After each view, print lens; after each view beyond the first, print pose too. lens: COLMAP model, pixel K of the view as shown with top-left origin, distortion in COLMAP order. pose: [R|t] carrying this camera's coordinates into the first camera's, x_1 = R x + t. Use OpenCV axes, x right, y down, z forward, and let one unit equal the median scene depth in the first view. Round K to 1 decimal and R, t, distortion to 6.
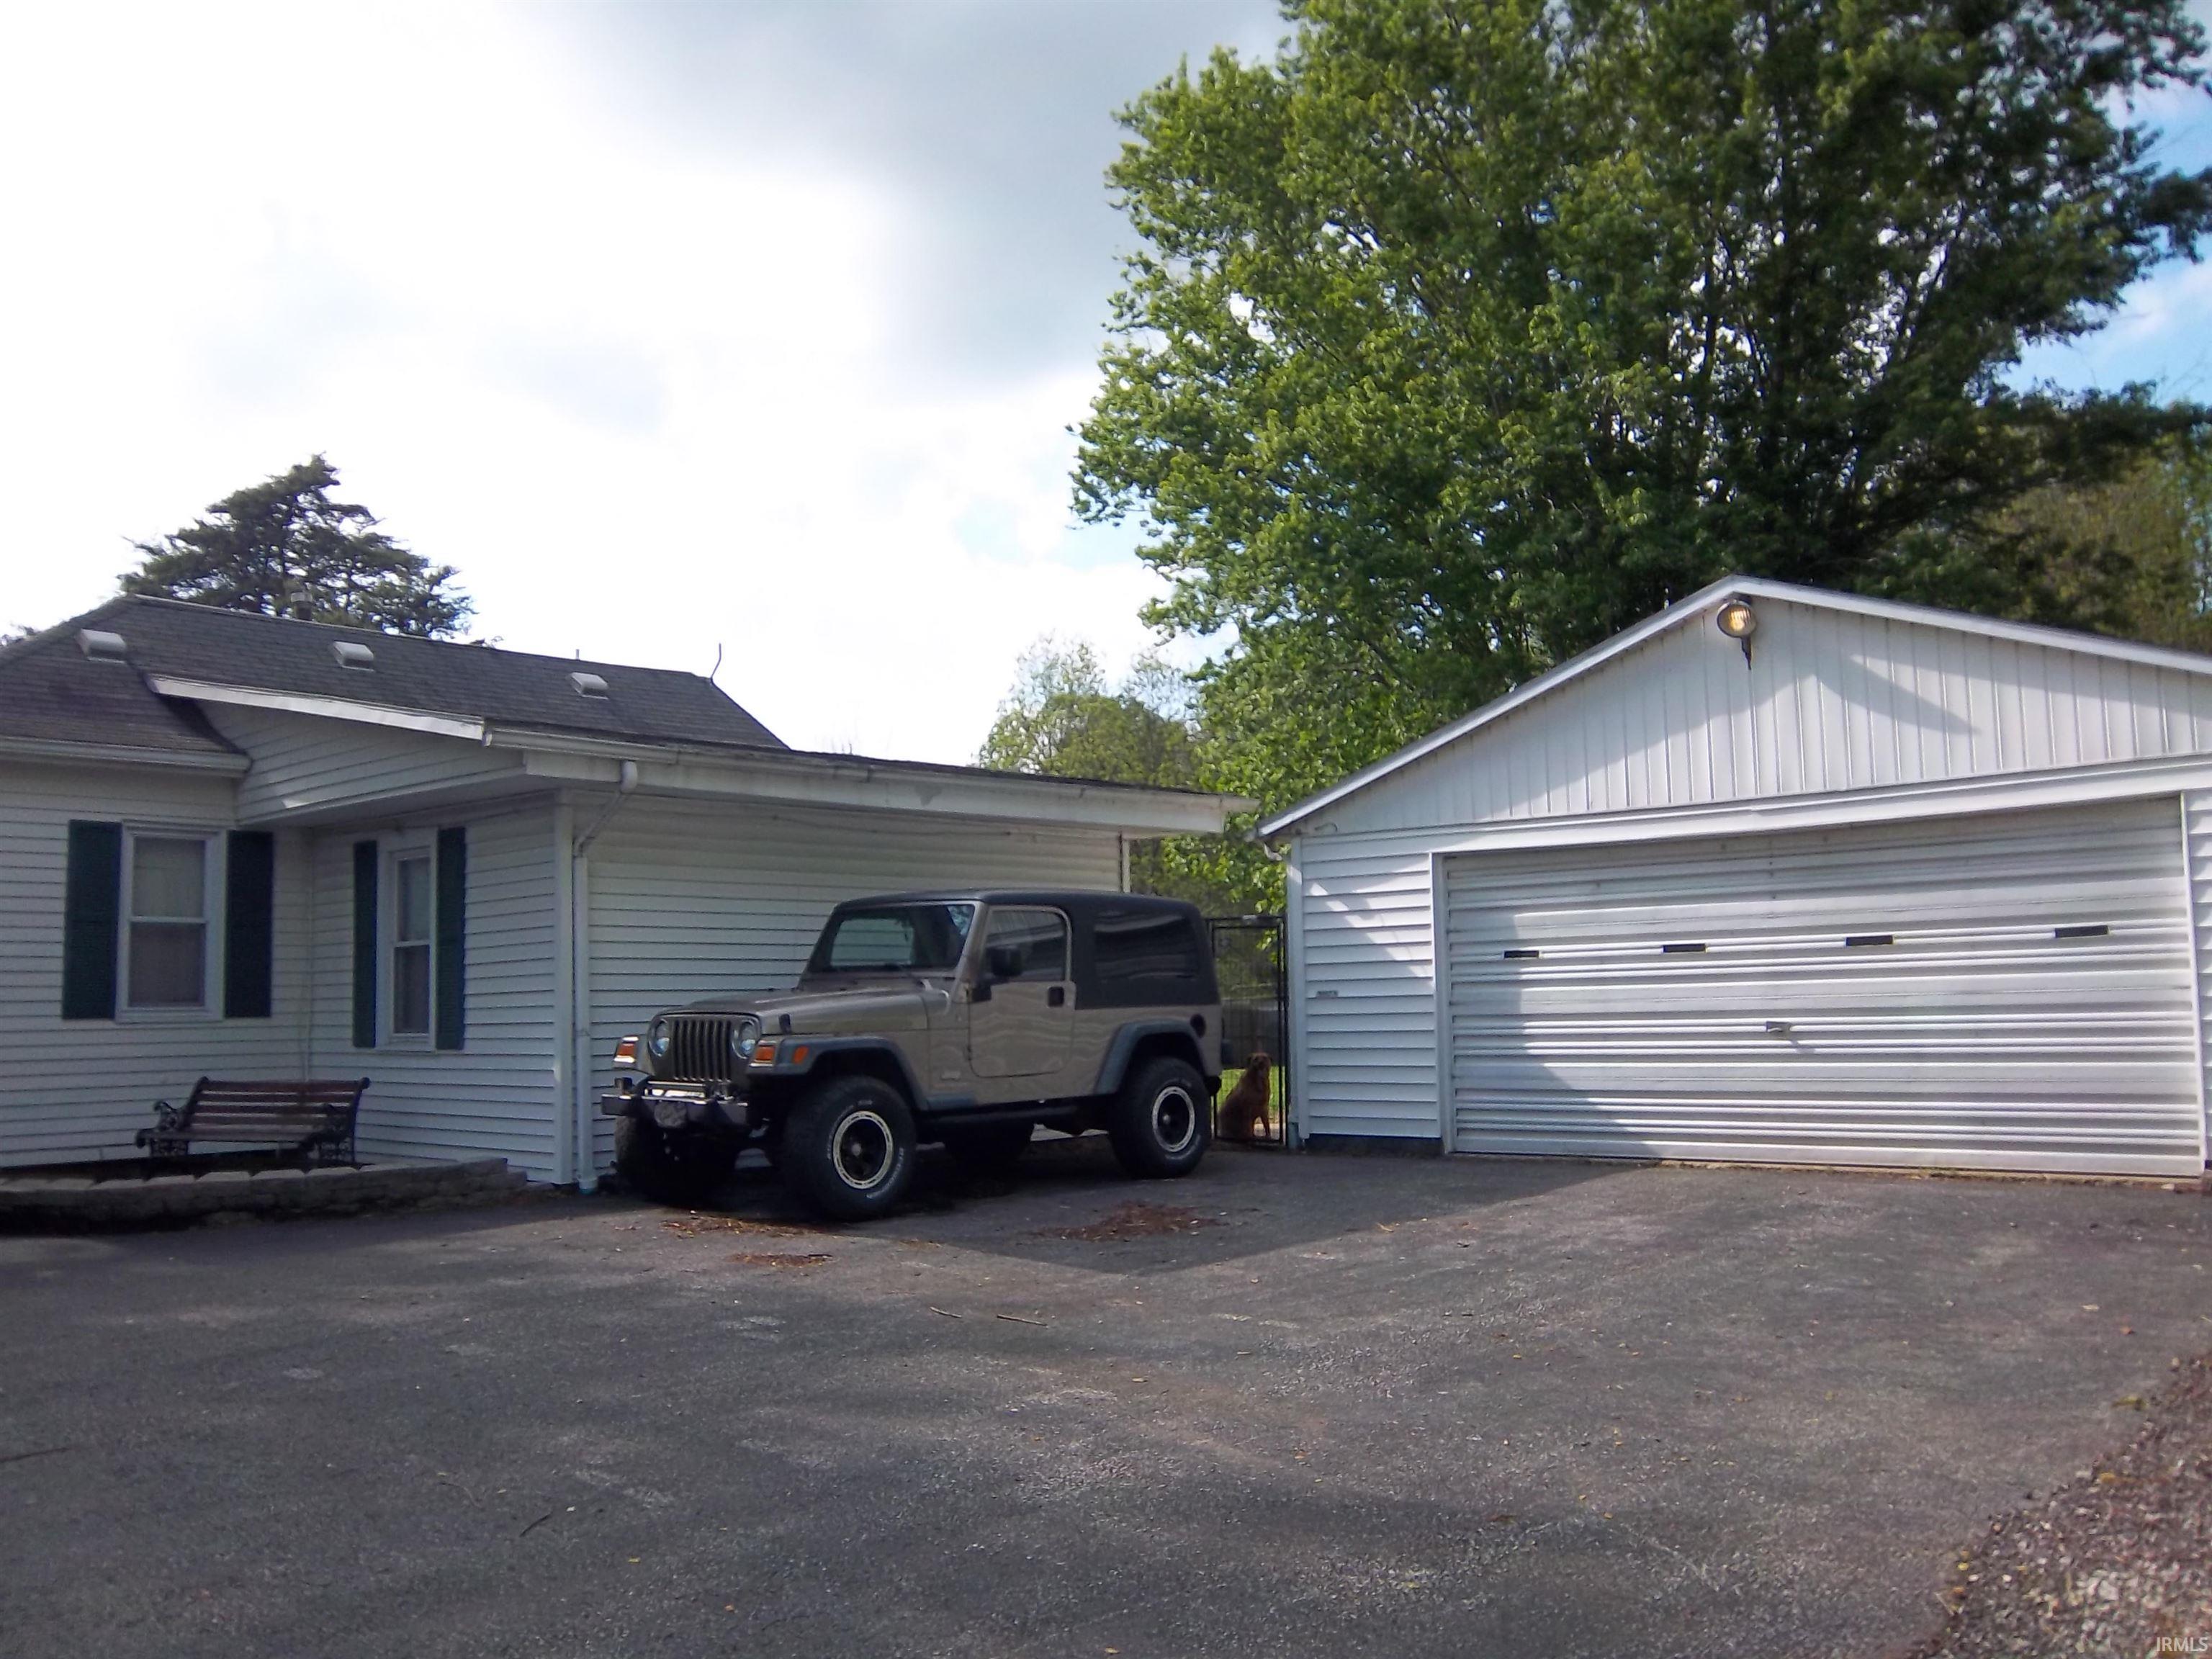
lens RADIAL K [[1848.1, 0, 1106.0], [0, 1848.1, 829.5], [0, 0, 1]] dist [-0.114527, 0.083009]
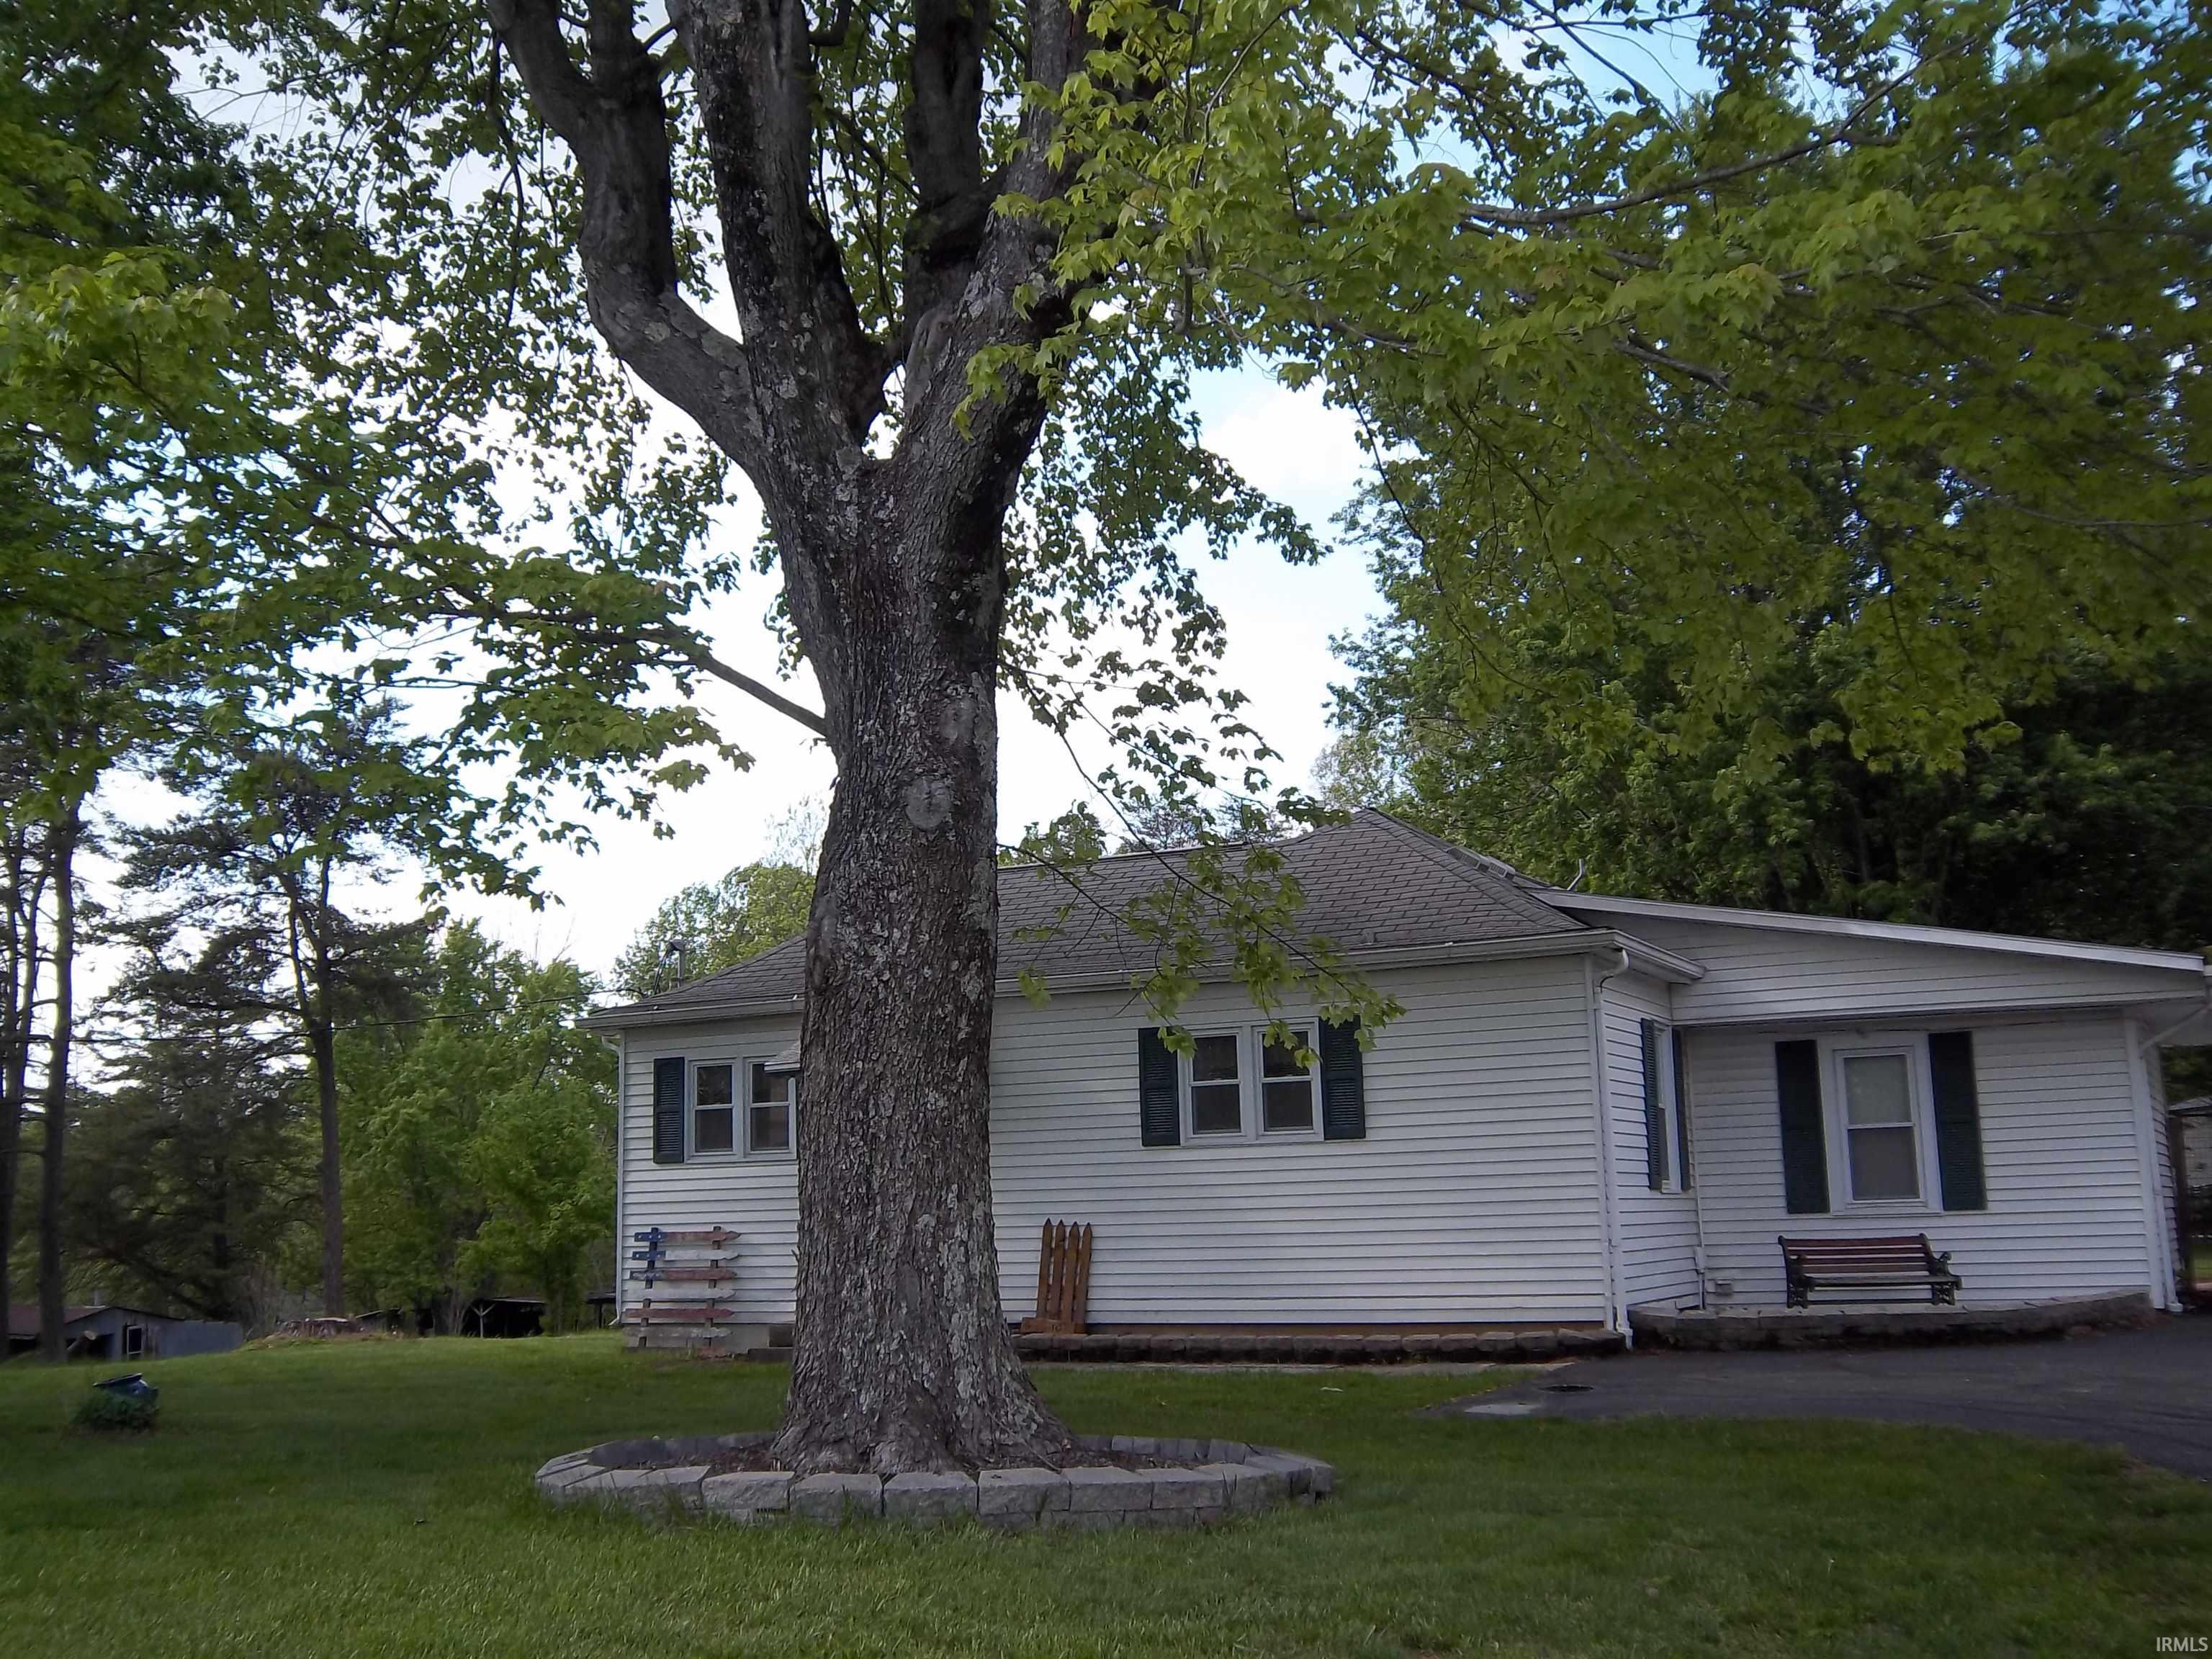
lens RADIAL K [[2250.1, 0, 1106.0], [0, 2250.1, 829.5], [0, 0, 1]] dist [-0.019126, -0.004774]
pose [[0.961478, 0.045677, 0.271062, -1.339183], [-0.021901, 0.995692, -0.090103, 0.012036], [-0.274009, 0.080696, 0.958336, -0.332744]]
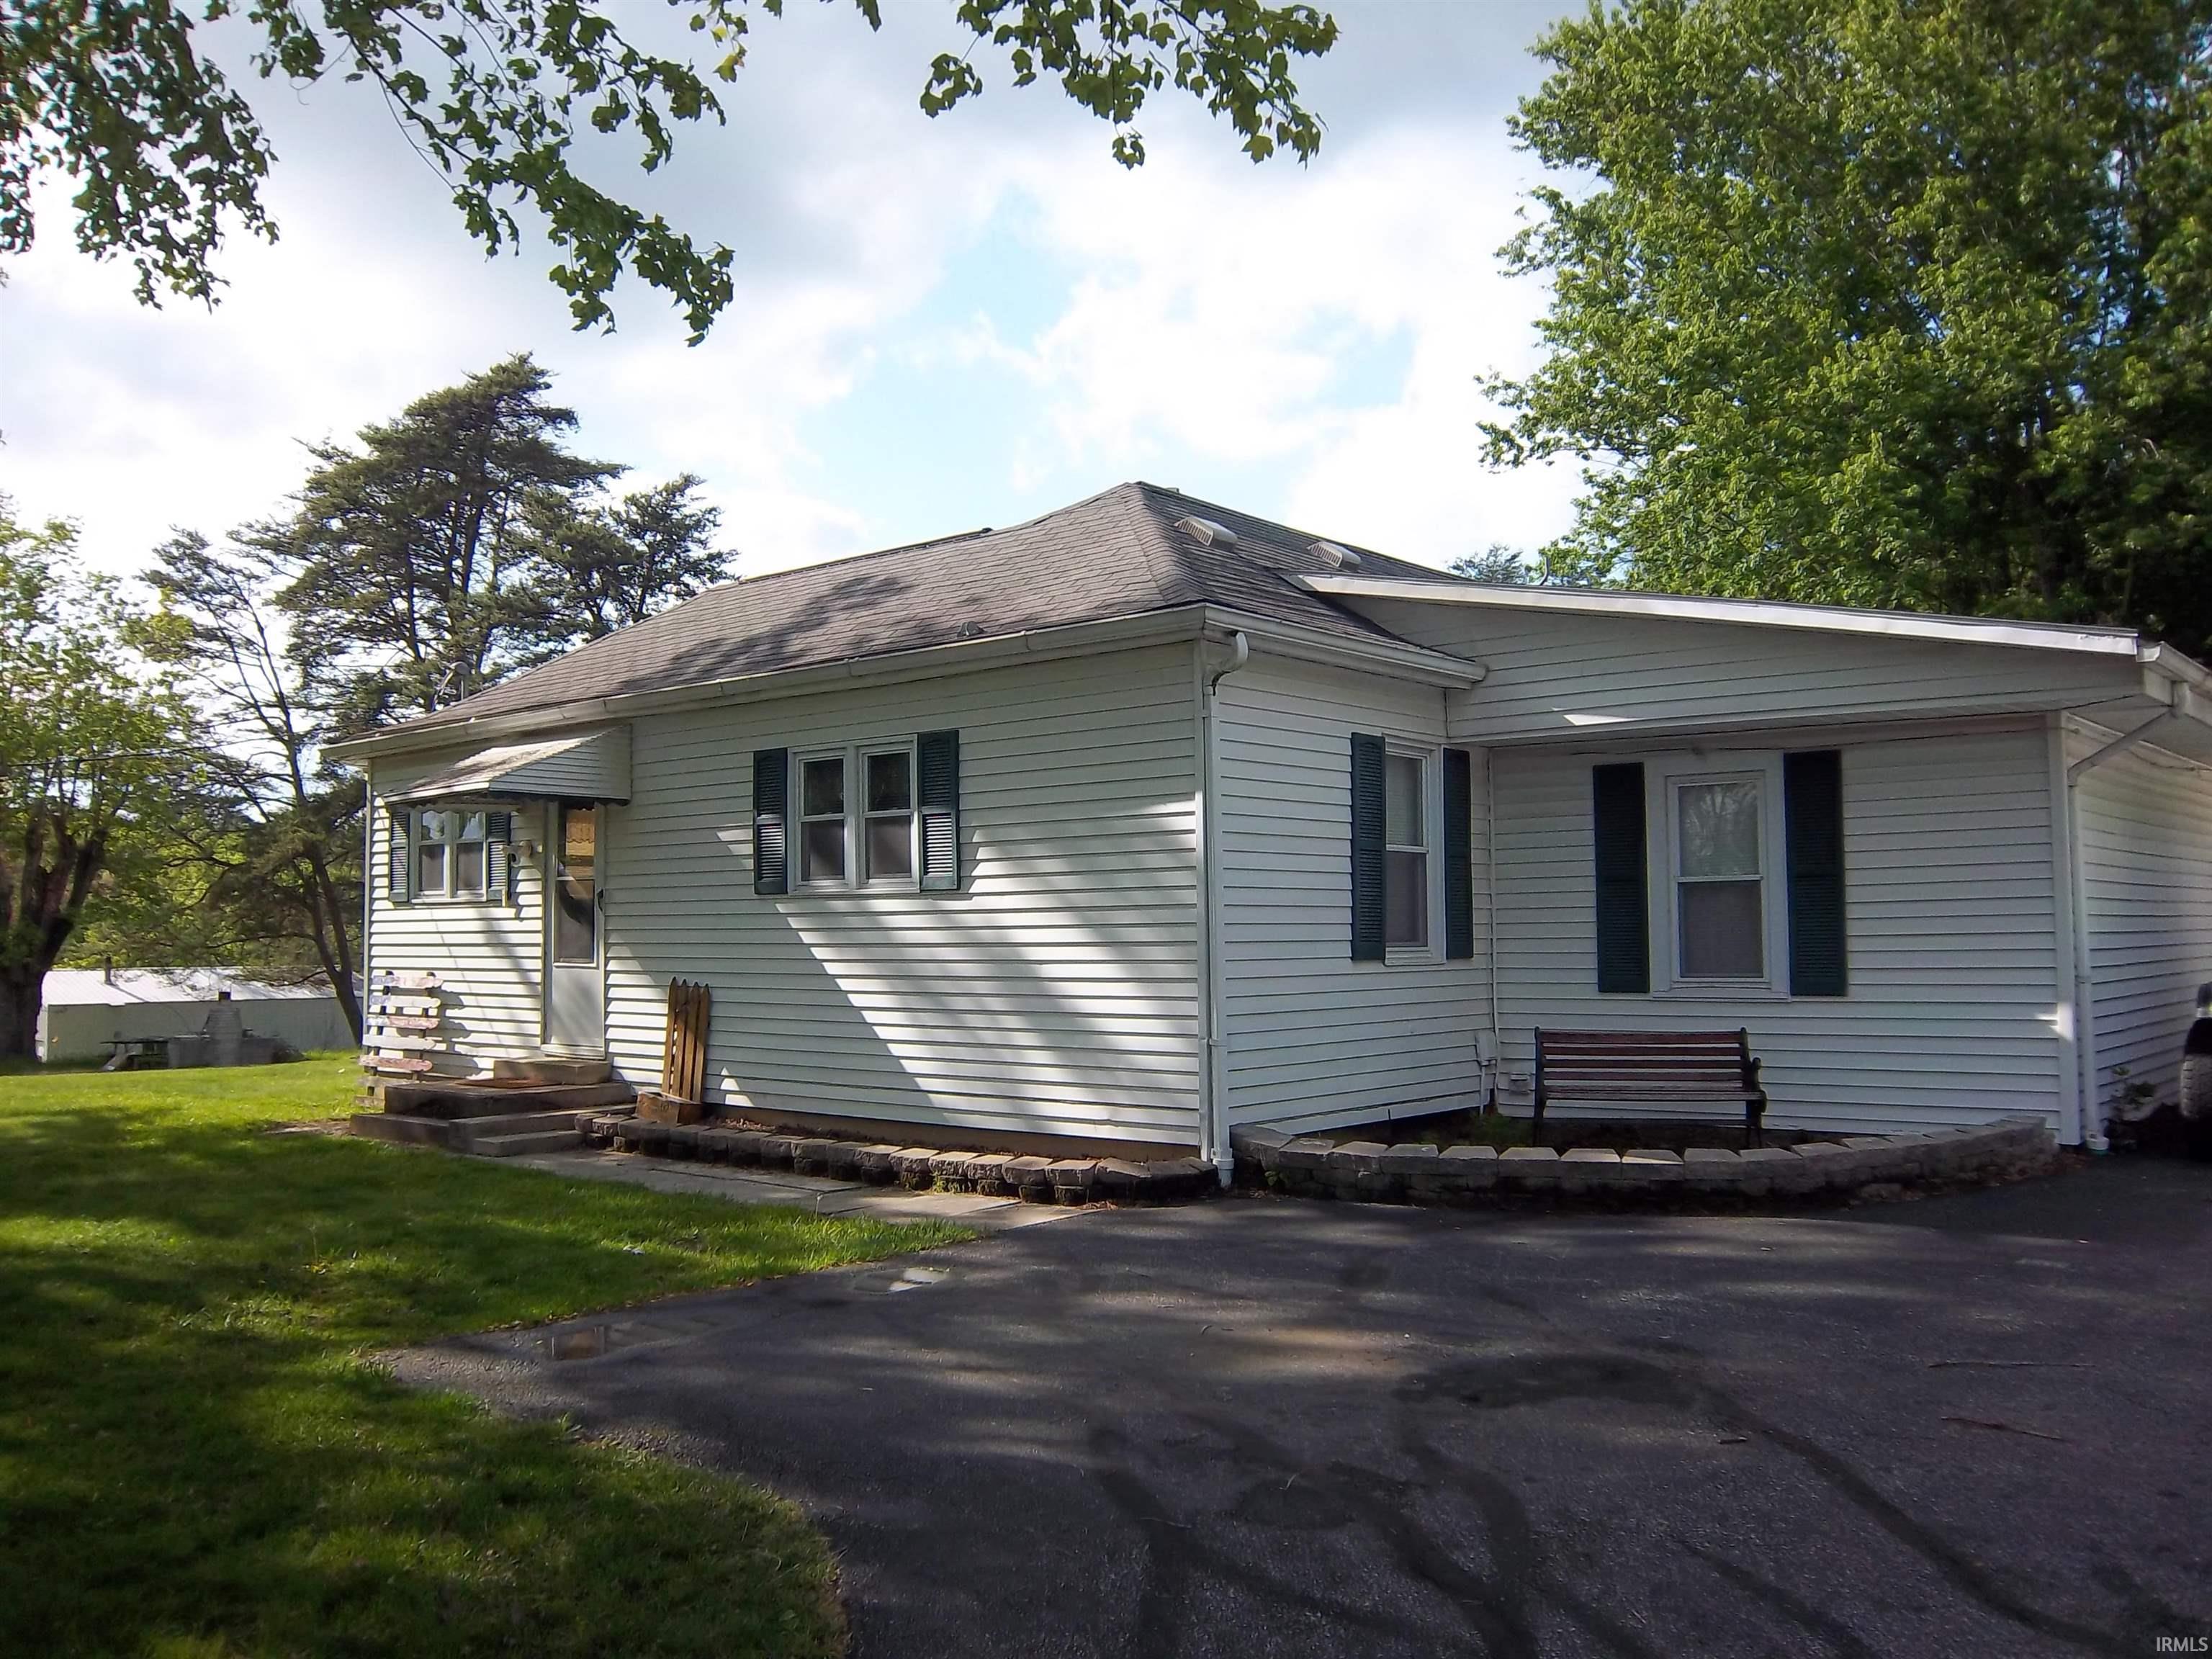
lens RADIAL K [[1848.1, 0, 1106.0], [0, 1848.1, 829.5], [0, 0, 1]] dist [-0.114527, 0.083009]
pose [[0.998886, 0.016918, 0.044052, -0.745155], [-0.018405, 0.999267, 0.033567, 0.013827], [-0.043452, -0.034340, 0.998465, 0.111645]]
